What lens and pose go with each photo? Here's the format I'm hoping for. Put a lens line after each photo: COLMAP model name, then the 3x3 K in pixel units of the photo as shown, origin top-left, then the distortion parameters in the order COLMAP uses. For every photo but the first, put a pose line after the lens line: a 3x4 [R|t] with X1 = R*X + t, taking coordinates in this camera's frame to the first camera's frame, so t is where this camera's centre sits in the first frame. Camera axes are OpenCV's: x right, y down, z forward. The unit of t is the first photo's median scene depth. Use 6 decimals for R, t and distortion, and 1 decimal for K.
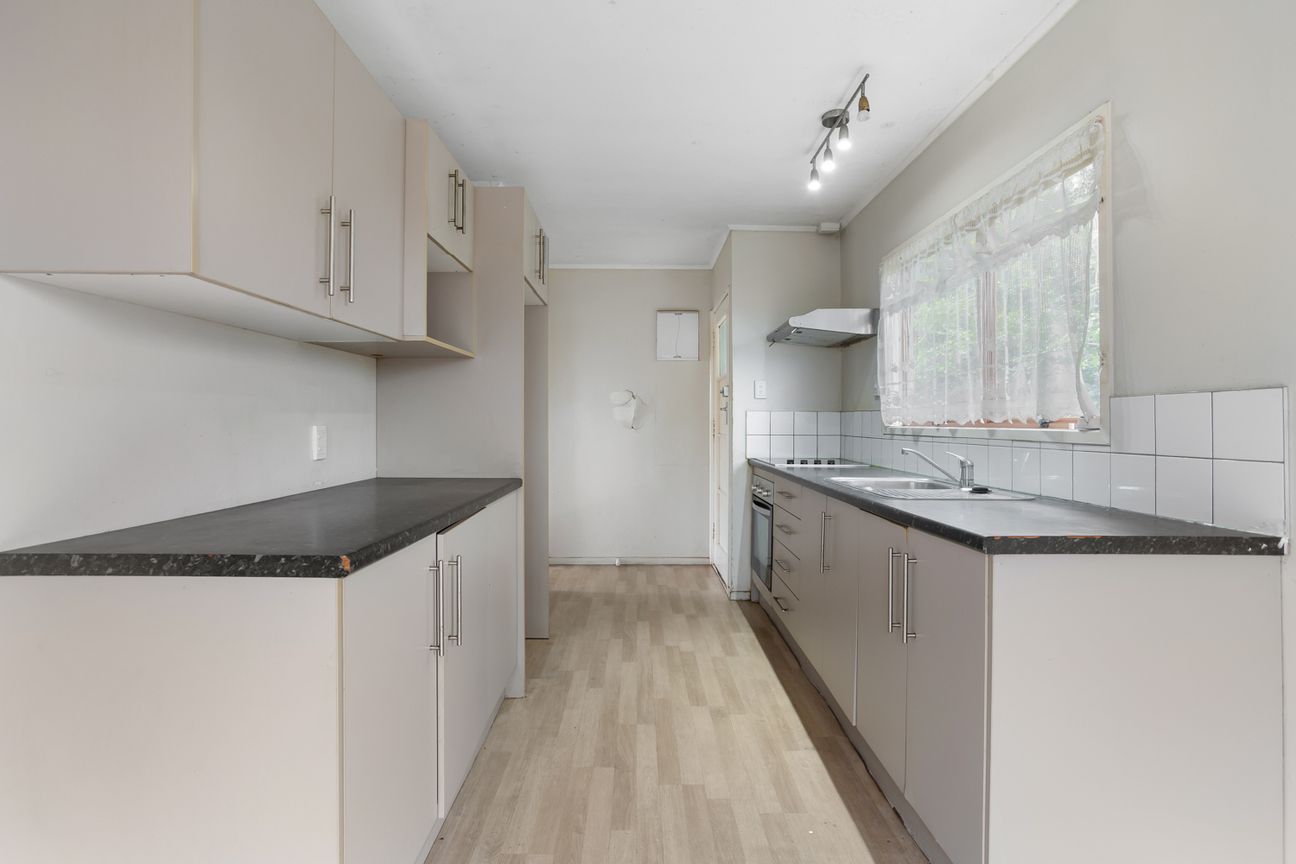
lens RADIAL K [[622.6, 0, 649.9], [0, 622.6, 421.6], [0, 0, 1]] dist [-0.053154, 0.033583]
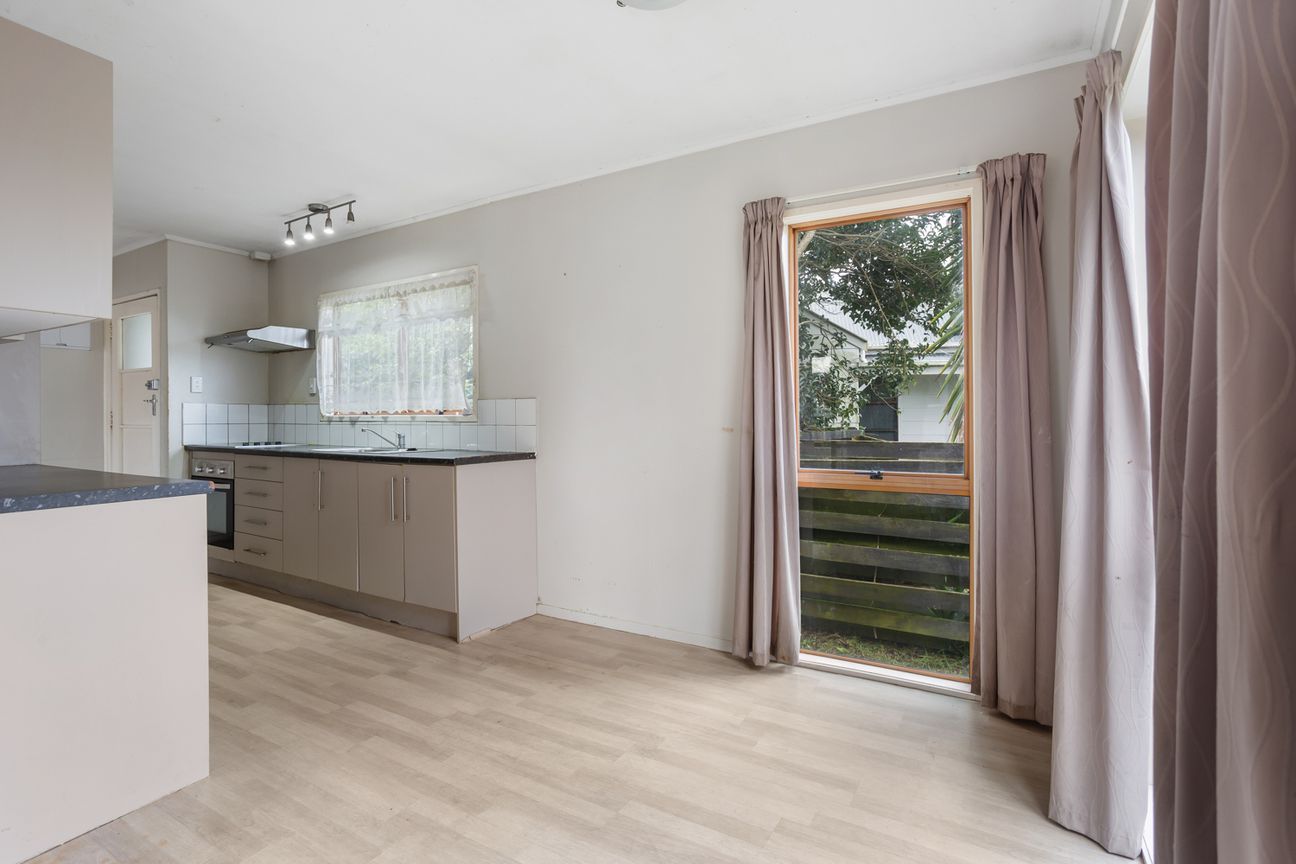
lens RADIAL K [[622.6, 0, 649.9], [0, 622.6, 421.6], [0, 0, 1]] dist [-0.053154, 0.033583]
pose [[0.492063, -0.011264, 0.870487, -0.643099], [0.002658, 0.999931, 0.011437, 0.010226], [-0.870556, -0.003314, 0.492059, -0.462830]]
